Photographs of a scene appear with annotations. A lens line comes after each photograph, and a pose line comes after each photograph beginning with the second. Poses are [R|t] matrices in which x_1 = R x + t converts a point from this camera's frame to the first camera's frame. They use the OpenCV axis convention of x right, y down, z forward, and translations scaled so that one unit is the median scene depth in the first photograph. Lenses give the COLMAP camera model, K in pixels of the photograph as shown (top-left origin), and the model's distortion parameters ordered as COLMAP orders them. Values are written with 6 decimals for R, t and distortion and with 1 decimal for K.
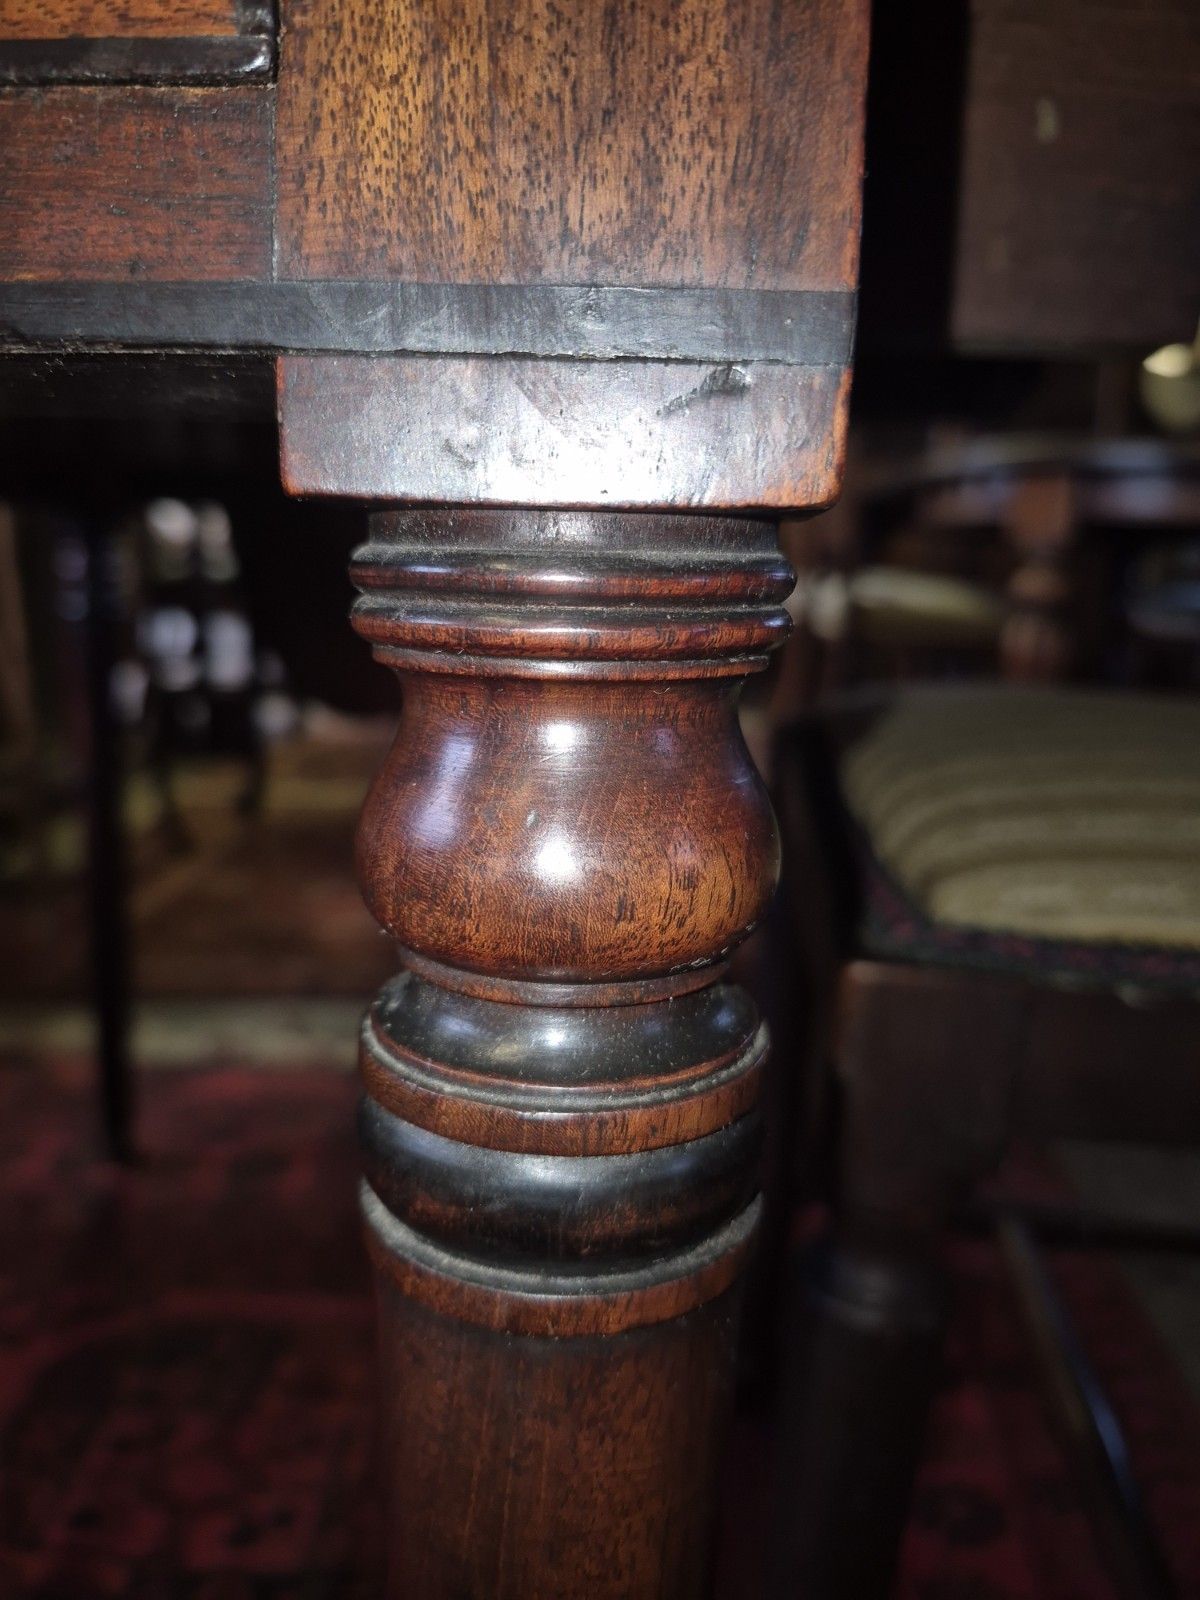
lens RADIAL K [[1122.2, 0, 611.6], [0, 1122.2, 799.7], [0, 0, 1]] dist [0.062211, -0.080178]
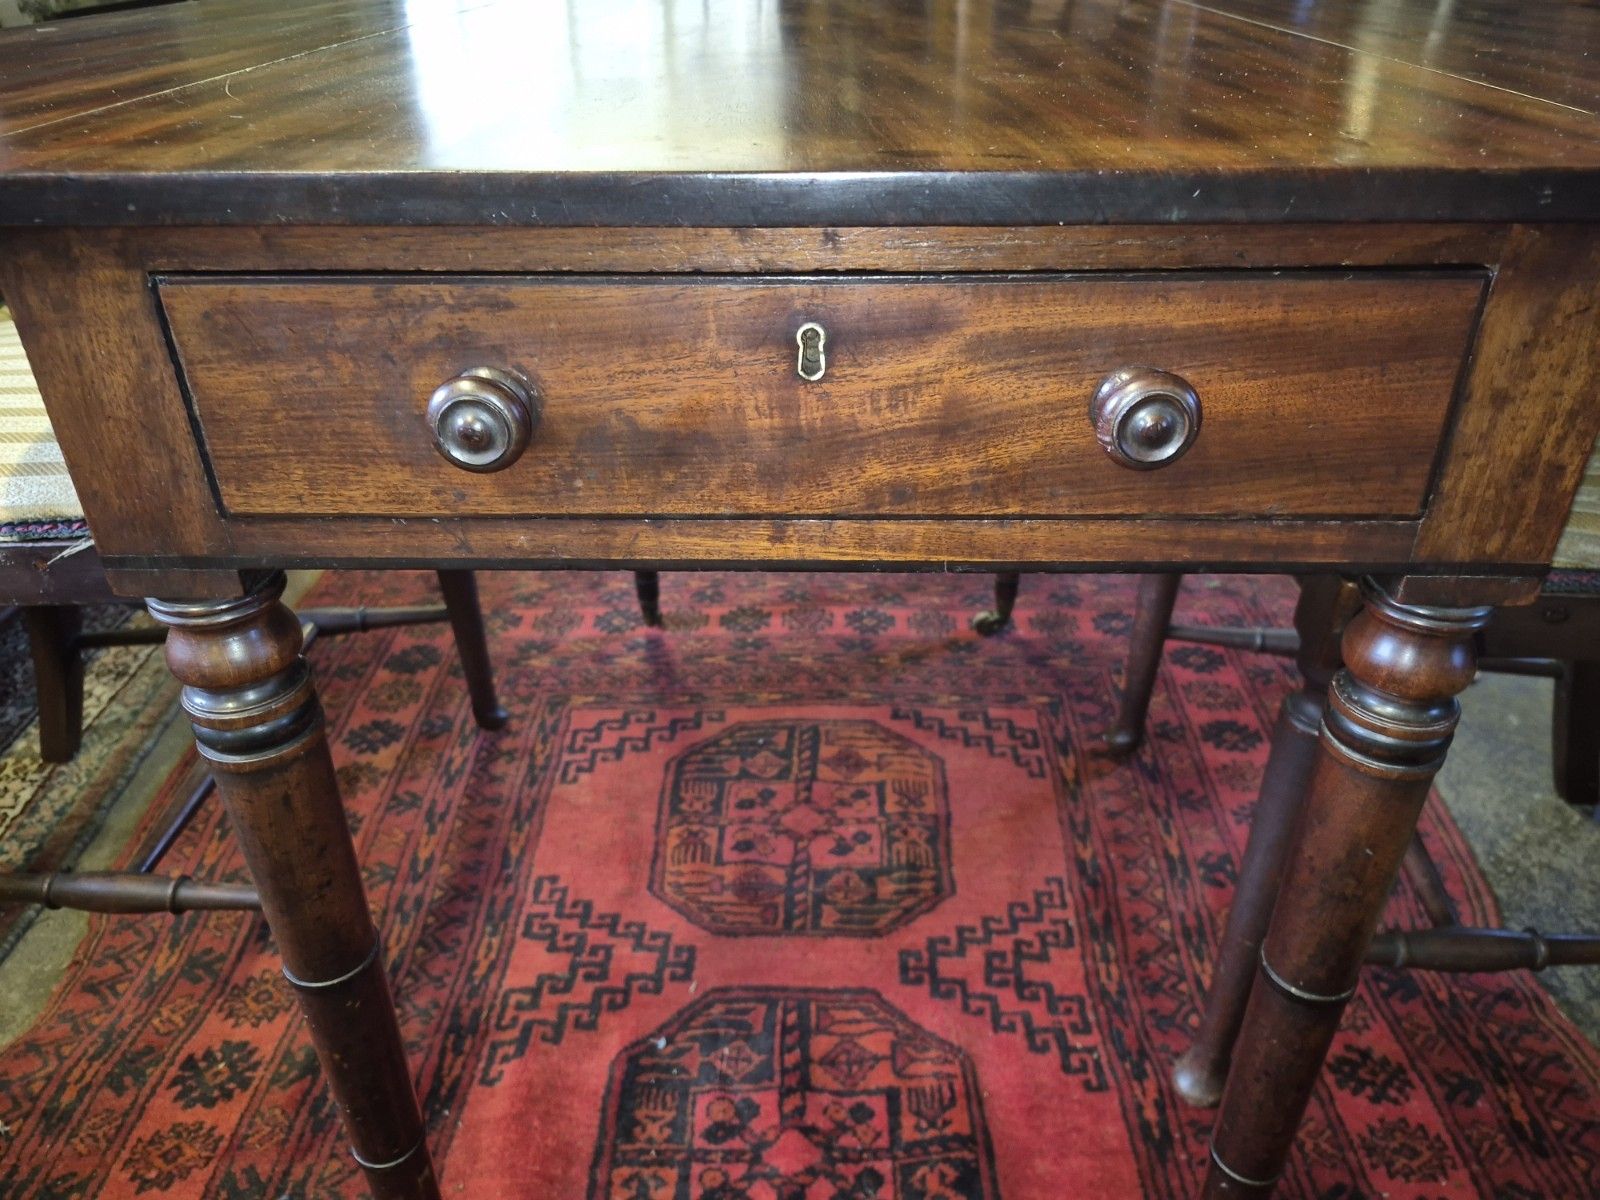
lens RADIAL K [[1130.5, 0, 799.5], [0, 1130.5, 576.5], [0, 0, 1]] dist [0.005749, -0.017802]
pose [[0.998669, -0.051249, -0.005818, -0.354658], [0.050241, 0.941042, 0.334540, -0.269270], [-0.011670, -0.334387, 0.942364, -0.407054]]
